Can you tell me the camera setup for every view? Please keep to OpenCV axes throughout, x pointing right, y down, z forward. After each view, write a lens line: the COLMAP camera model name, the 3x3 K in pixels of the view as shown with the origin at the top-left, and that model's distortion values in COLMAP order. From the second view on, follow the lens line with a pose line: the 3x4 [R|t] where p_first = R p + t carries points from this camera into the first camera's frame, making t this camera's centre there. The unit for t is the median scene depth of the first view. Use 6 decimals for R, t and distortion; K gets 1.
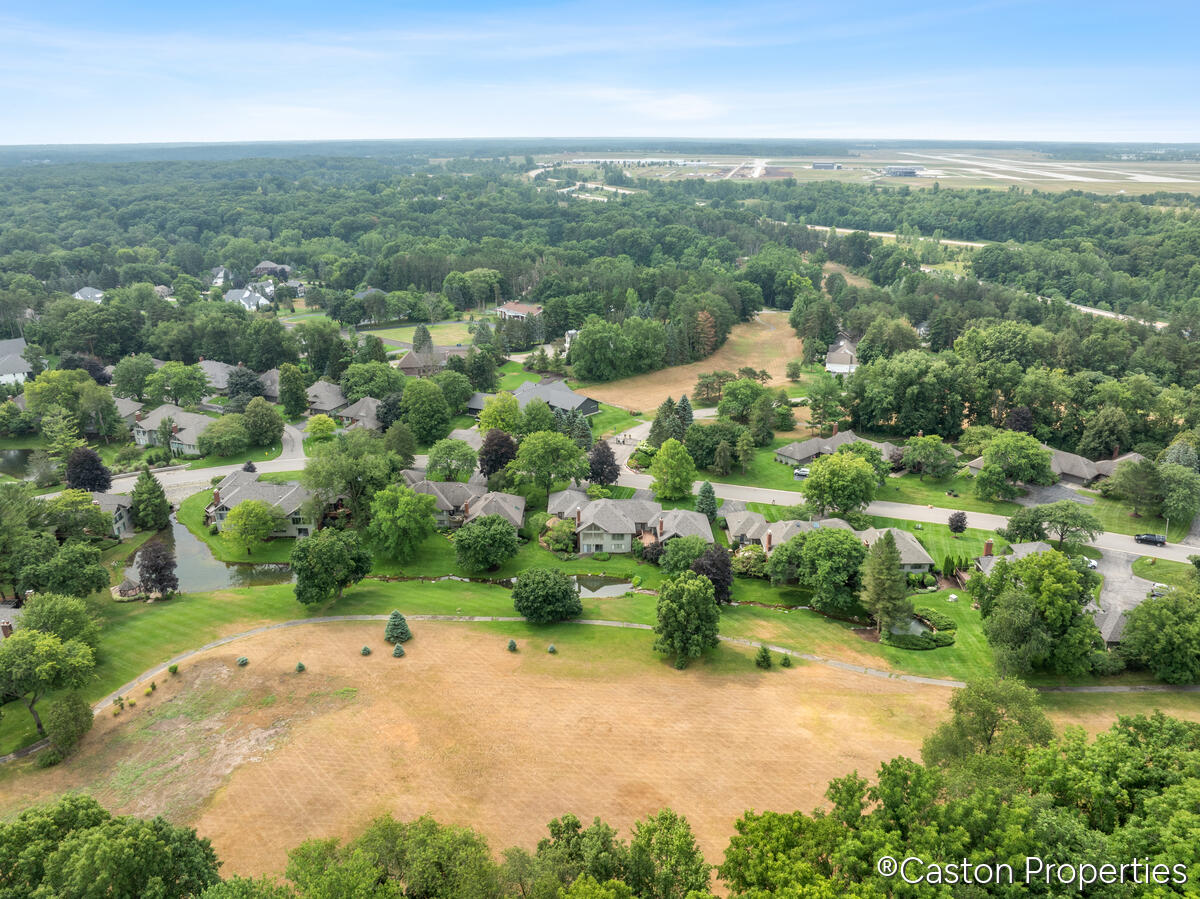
lens RADIAL K [[893.6, 0, 592.1], [0, 893.6, 446.5], [0, 0, 1]] dist [-0.042525, 0.001487]
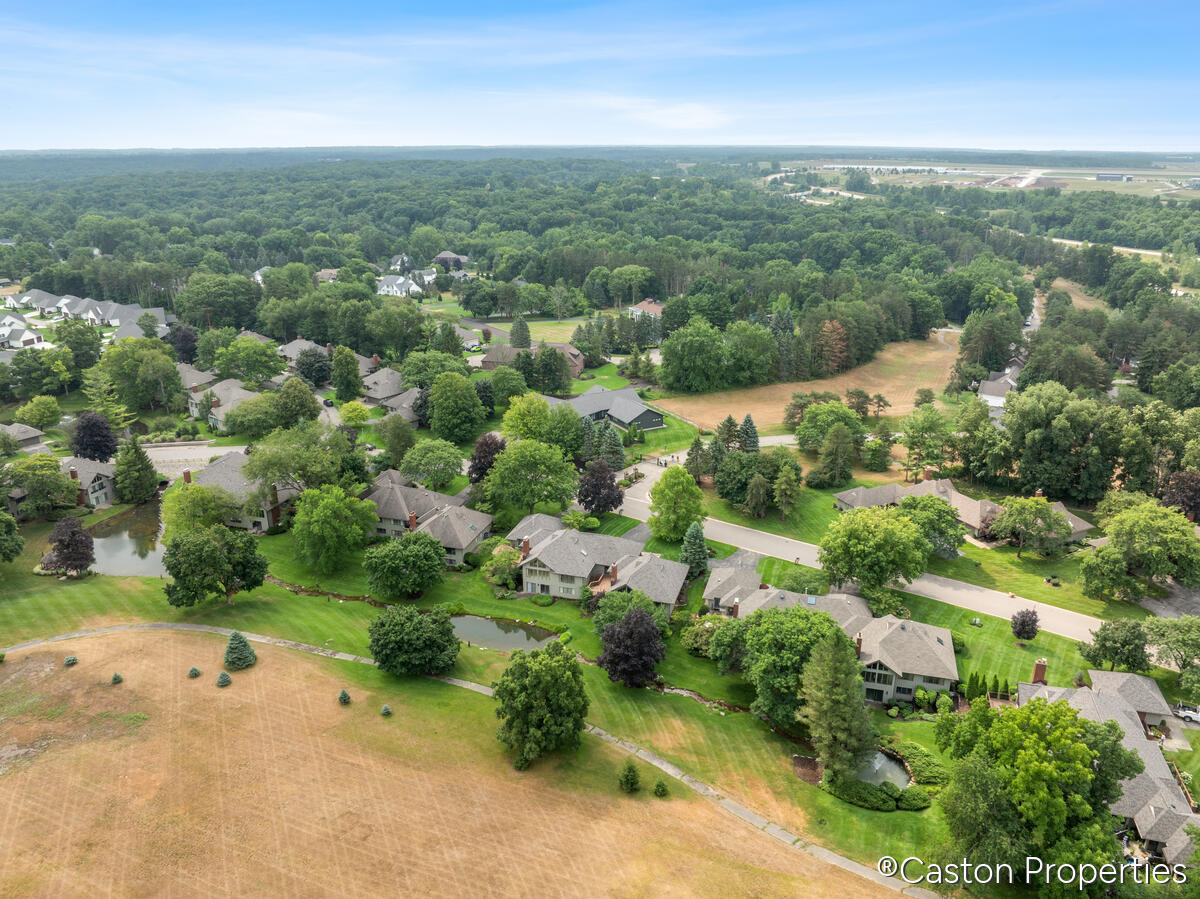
lens RADIAL K [[893.6, 0, 596.6], [0, 893.6, 447.7], [0, 0, 1]] dist [-0.042525, 0.001487]
pose [[0.955995, 0.097396, -0.276744, 0.166457], [-0.100258, 0.994954, 0.003824, -0.014087], [0.275720, 0.024090, 0.960936, 0.143139]]
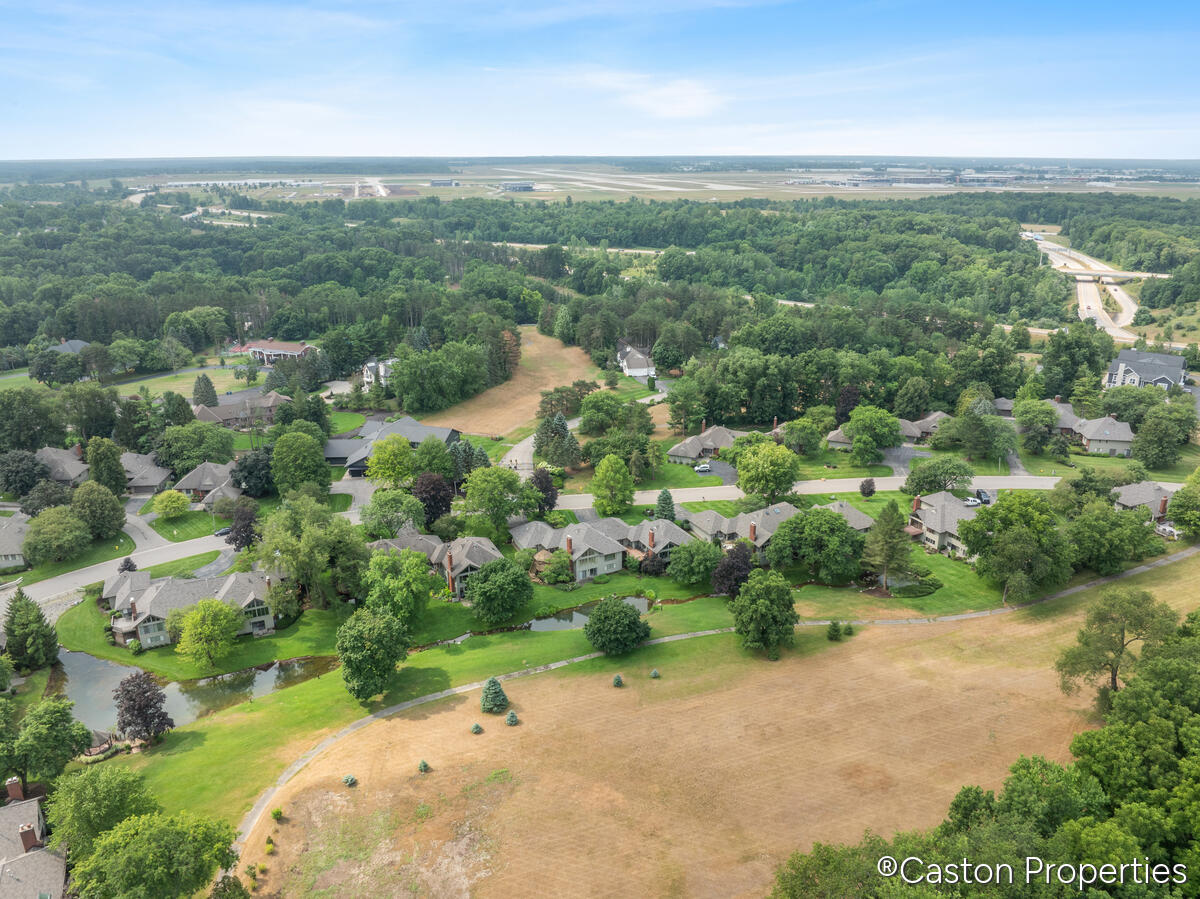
lens RADIAL K [[893.6, 0, 604.6], [0, 893.6, 452.4], [0, 0, 1]] dist [-0.042525, 0.001487]
pose [[0.888228, -0.144219, 0.436178, -0.247281], [0.149361, 0.988522, 0.022689, -0.024006], [-0.434444, 0.044995, 0.899574, 0.060898]]
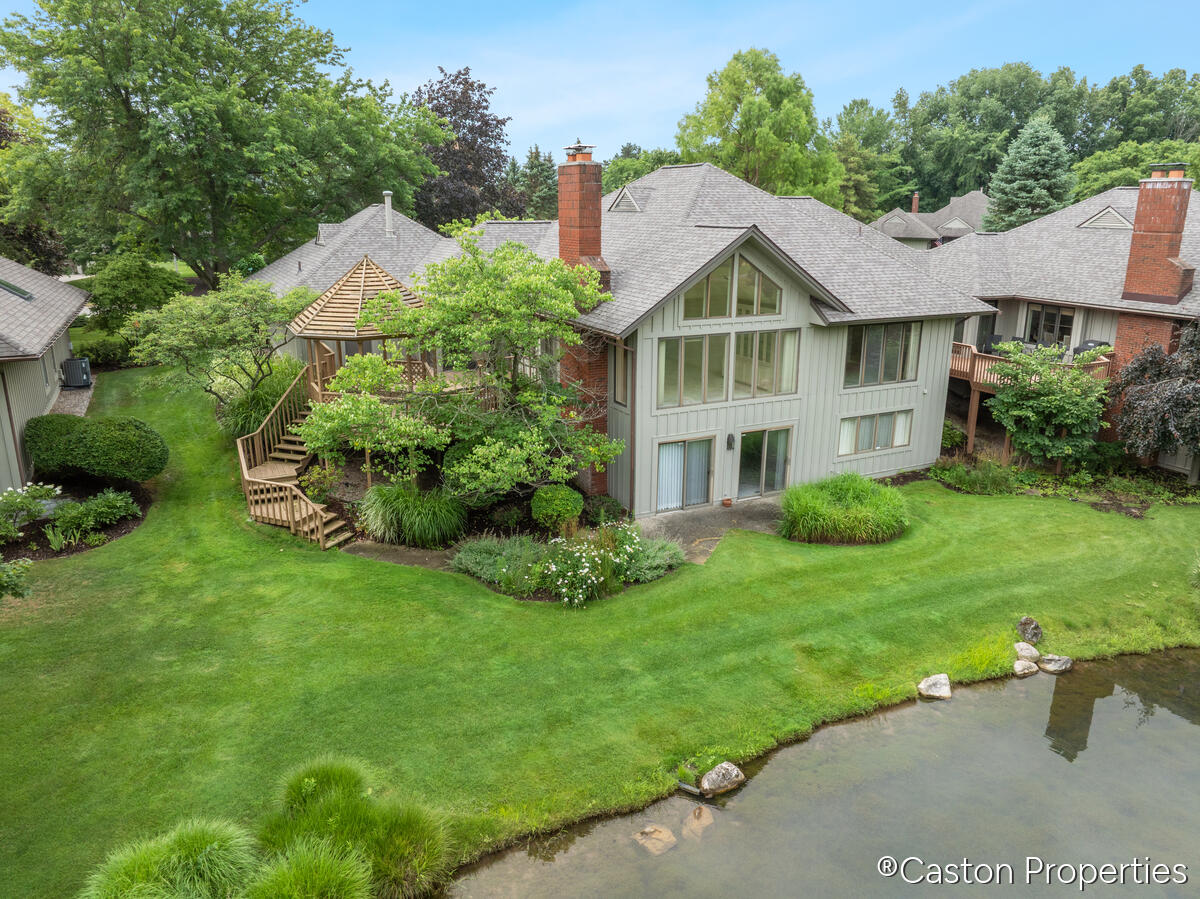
lens RADIAL K [[893.6, 0, 600.6], [0, 893.6, 450.8], [0, 0, 1]] dist [-0.042525, 0.001487]
pose [[0.893870, -0.120487, 0.431832, -0.042498], [0.147764, 0.988566, -0.030039, 0.070543], [-0.423275, 0.090660, 0.901454, 0.561083]]
